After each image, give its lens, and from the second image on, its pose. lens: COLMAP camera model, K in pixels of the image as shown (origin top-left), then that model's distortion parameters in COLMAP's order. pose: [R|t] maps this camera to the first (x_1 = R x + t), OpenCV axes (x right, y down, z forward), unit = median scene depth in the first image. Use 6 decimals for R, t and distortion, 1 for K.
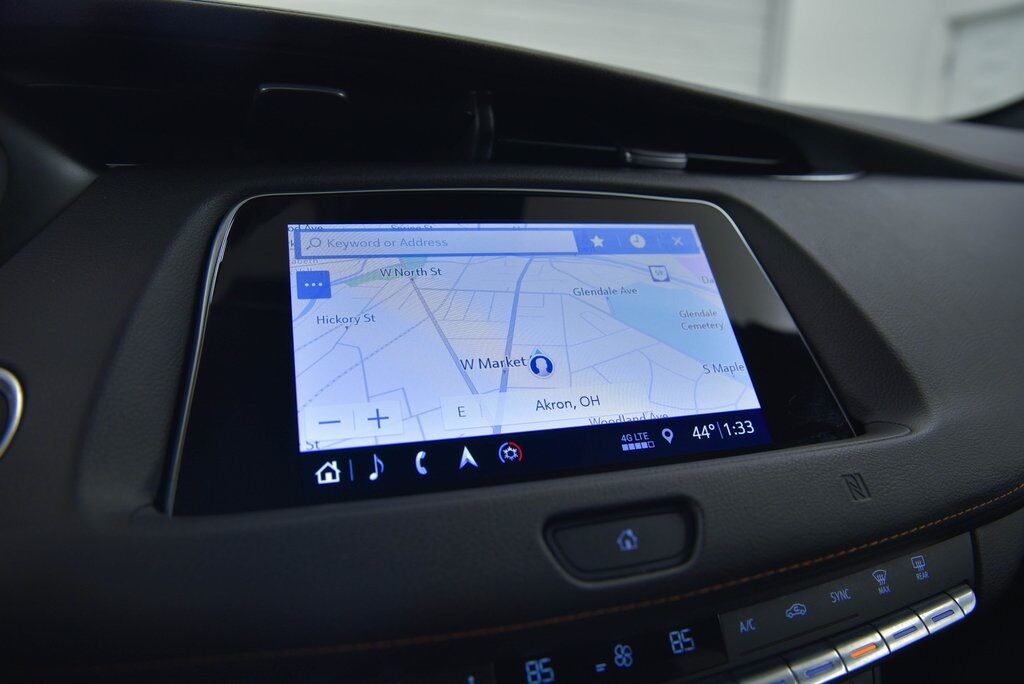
lens RADIAL K [[728.1, 0, 511.8], [0, 728.1, 338.5], [0, 0, 1]] dist [-0.090863, 0.007206]
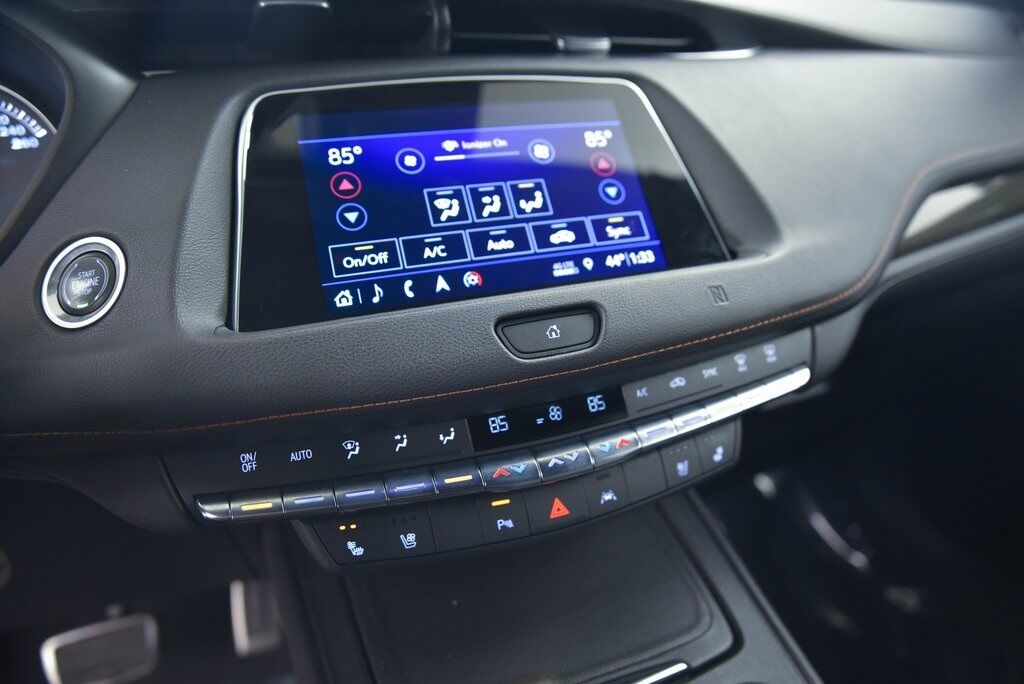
lens RADIAL K [[684.3, 0, 512.0], [0, 684.3, 342.0], [0, 0, 1]] dist [-0.126686, 0.063715]
pose [[0.998344, -0.046265, 0.034190, 0.023093], [0.038103, 0.977061, 0.209521, 0.003250], [-0.043099, -0.207871, 0.977206, -0.304411]]
